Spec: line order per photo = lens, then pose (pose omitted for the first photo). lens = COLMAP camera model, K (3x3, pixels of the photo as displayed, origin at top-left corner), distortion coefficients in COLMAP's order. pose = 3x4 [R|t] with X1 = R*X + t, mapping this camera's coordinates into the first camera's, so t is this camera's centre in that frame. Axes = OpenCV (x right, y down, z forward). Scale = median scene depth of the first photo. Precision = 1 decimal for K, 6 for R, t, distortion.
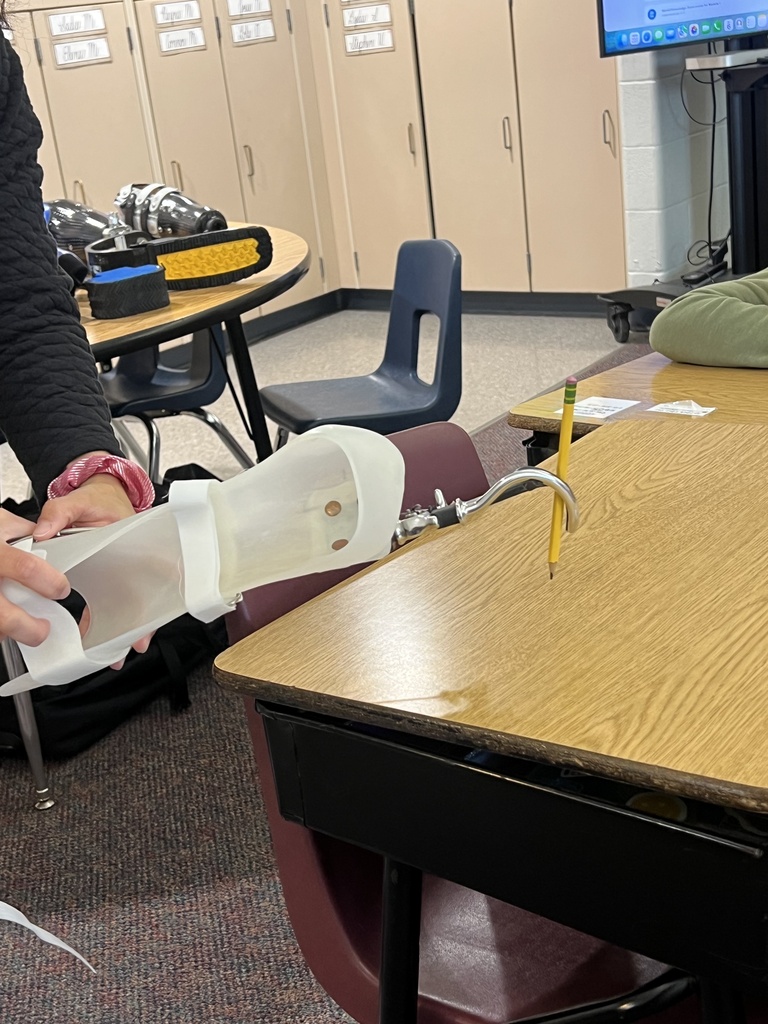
lens RADIAL K [[1436.3, 0, 383.8], [0, 1436.3, 512.8], [0, 0, 1]] dist [0.028189, 0.000000]
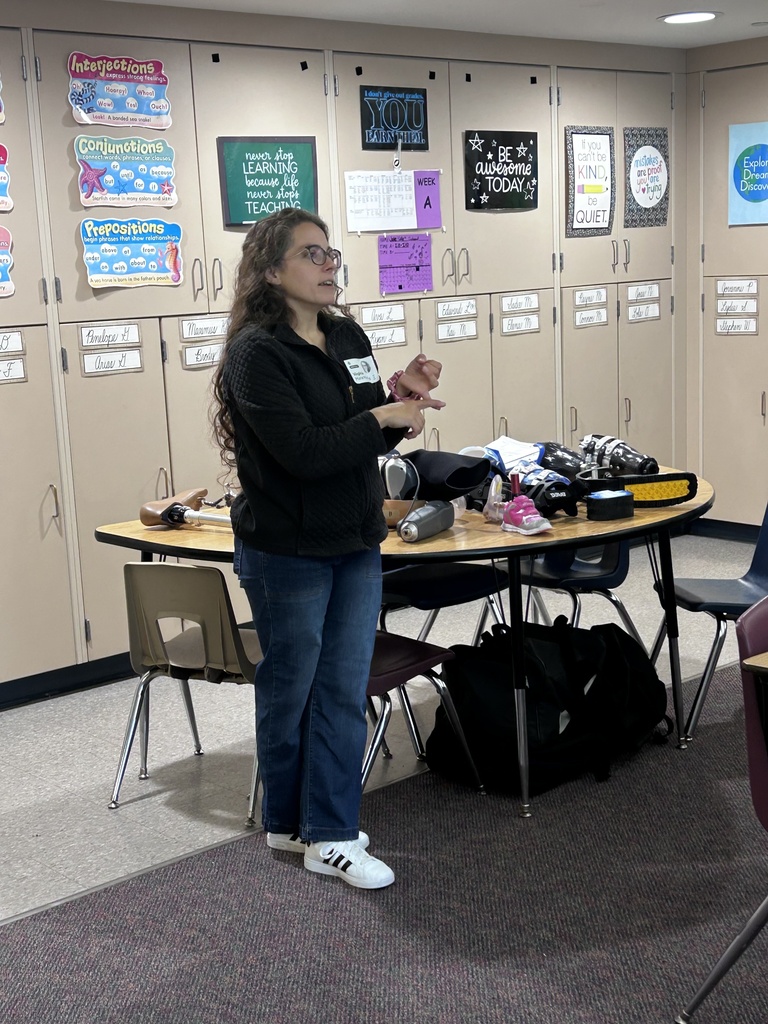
lens RADIAL K [[1512.4, 0, 384.4], [0, 1512.4, 513.7], [0, 0, 1]] dist [0.200884, 0.000000]
pose [[0.978144, 0.102907, -0.180676, -0.086555], [-0.128649, 0.982171, -0.137072, 0.093619], [0.163349, 0.157320, 0.973944, -0.540750]]
